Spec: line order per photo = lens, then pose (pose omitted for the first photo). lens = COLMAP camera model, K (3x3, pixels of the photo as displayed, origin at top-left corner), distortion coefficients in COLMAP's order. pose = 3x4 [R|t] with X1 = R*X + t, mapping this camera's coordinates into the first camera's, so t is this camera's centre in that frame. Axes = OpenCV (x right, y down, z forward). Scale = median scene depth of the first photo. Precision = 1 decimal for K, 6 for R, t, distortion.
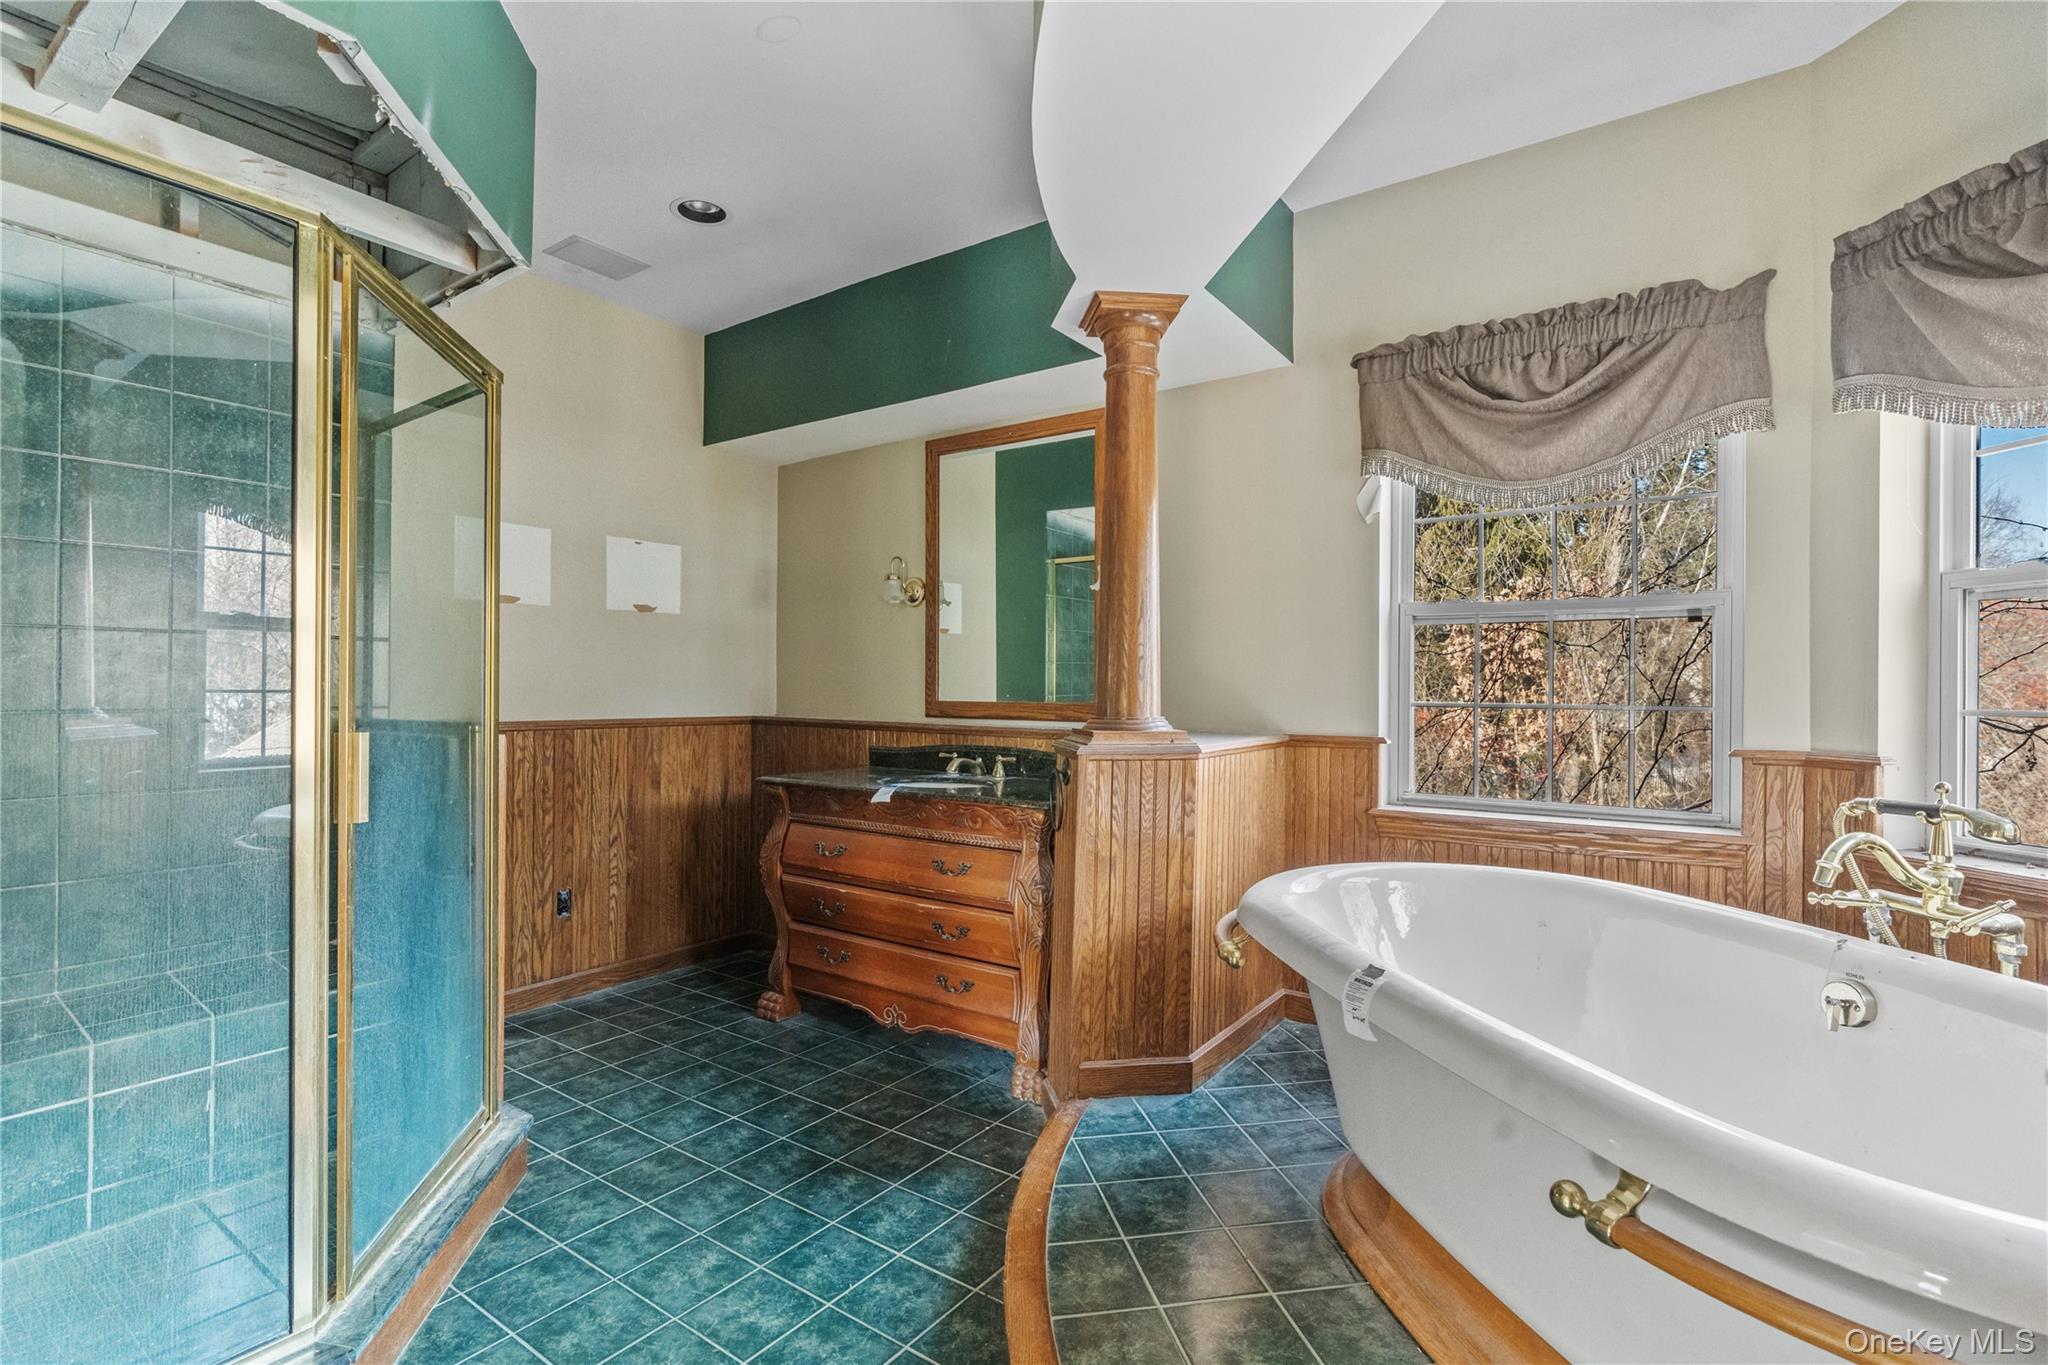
lens RADIAL K [[939.9, 0, 1021.7], [0, 939.9, 681.6], [0, 0, 1]] dist [-0.000536, -0.000017]
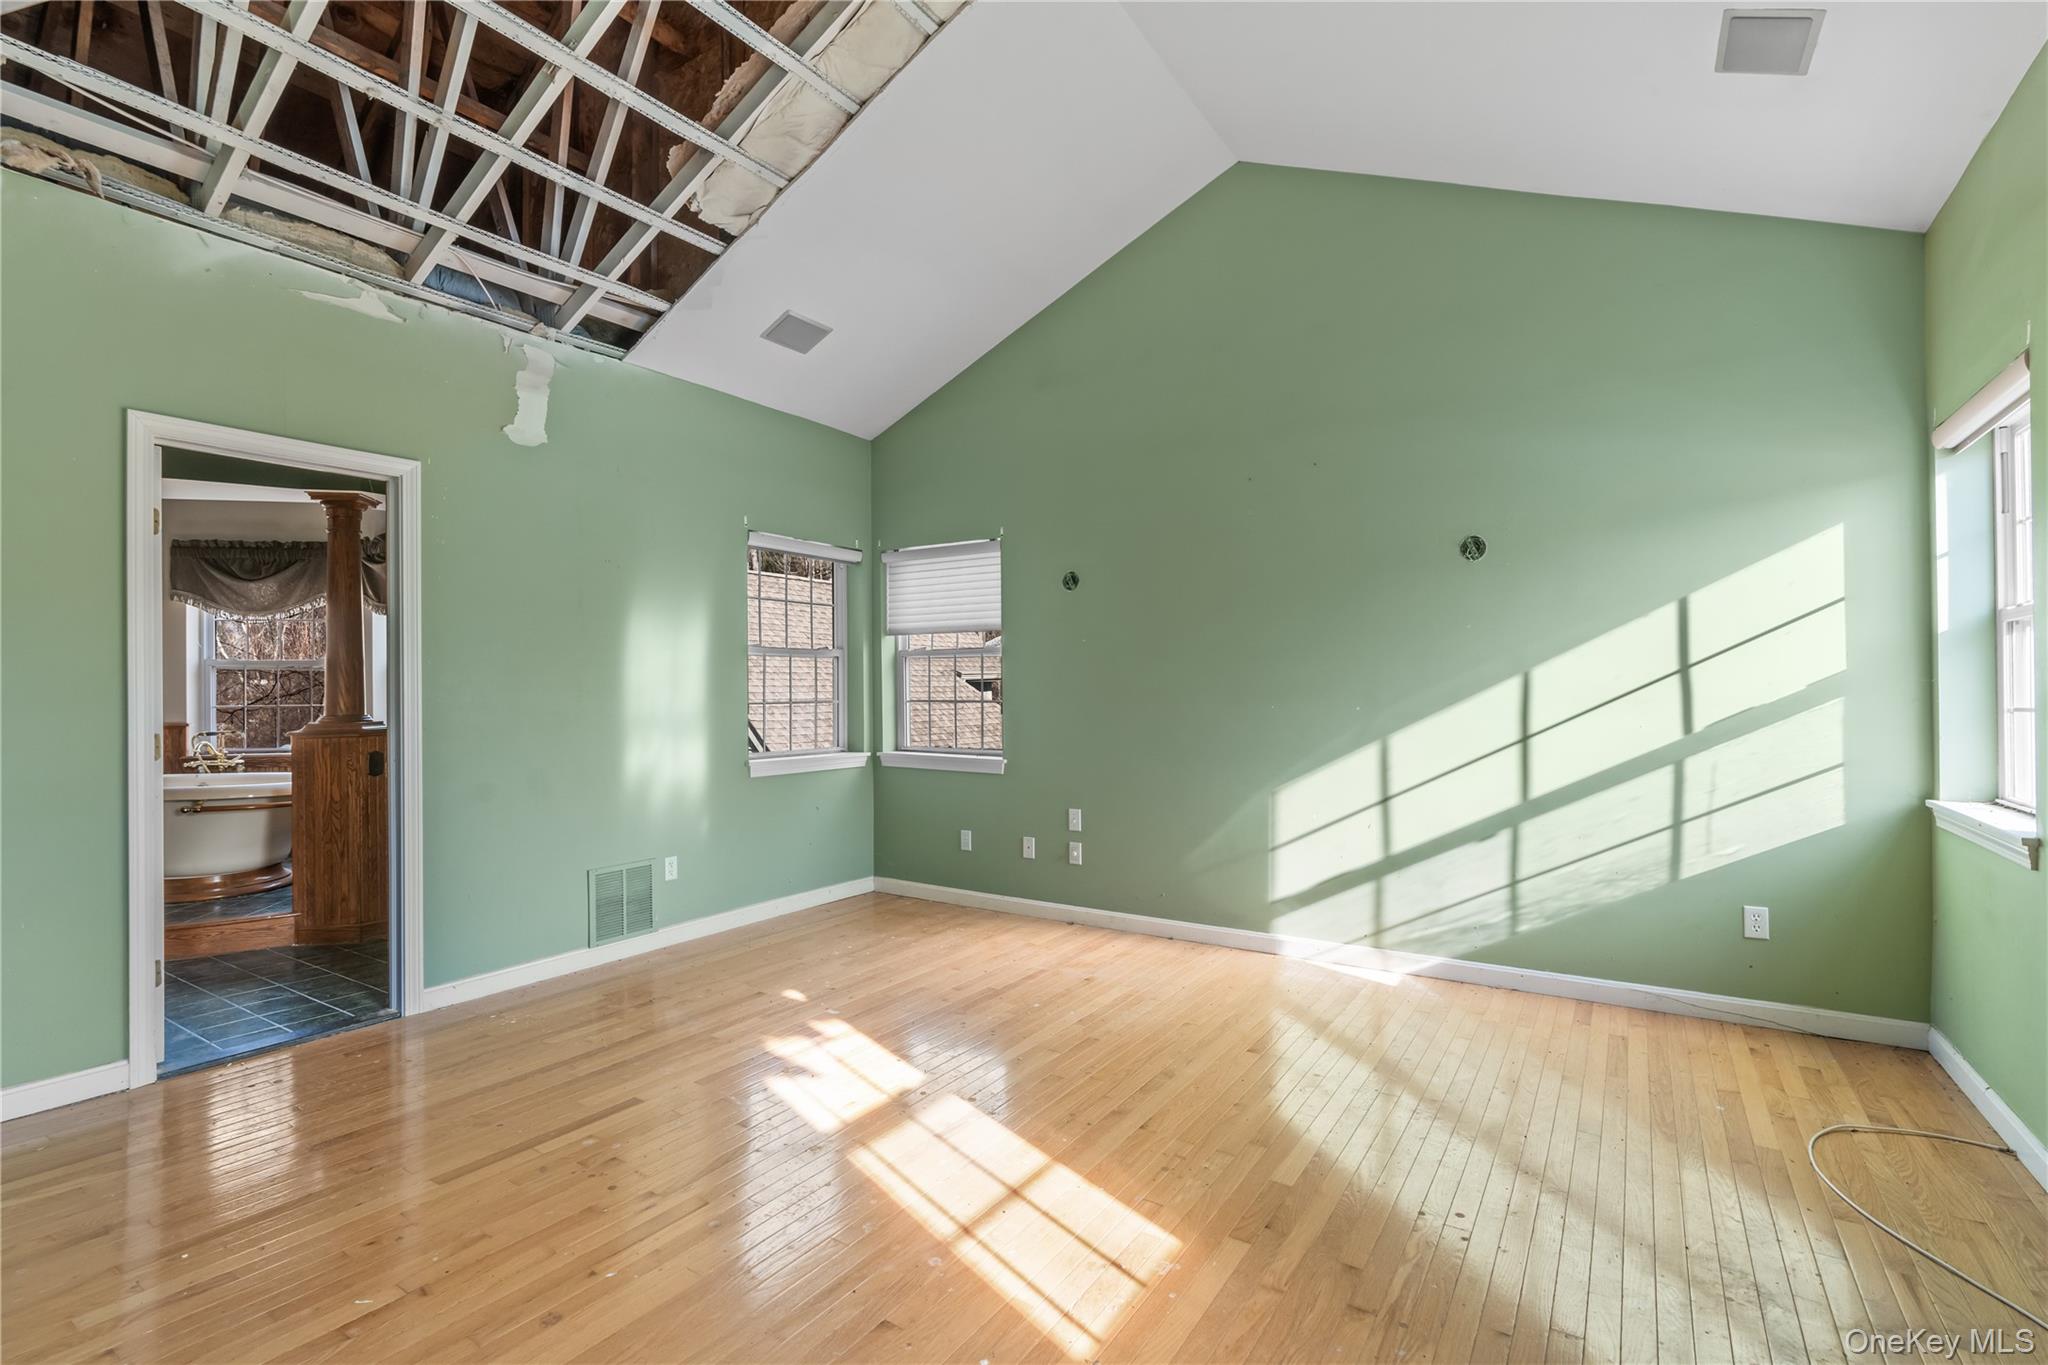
lens RADIAL K [[939.9, 0, 1022.4], [0, 939.9, 682.2], [0, 0, 1]] dist [-0.000536, -0.000017]
pose [[-0.043542, 0.007212, 0.999026, -2.209602], [-0.006545, 0.999950, -0.007504, -0.043528], [-0.999030, -0.006865, -0.043492, -1.531004]]
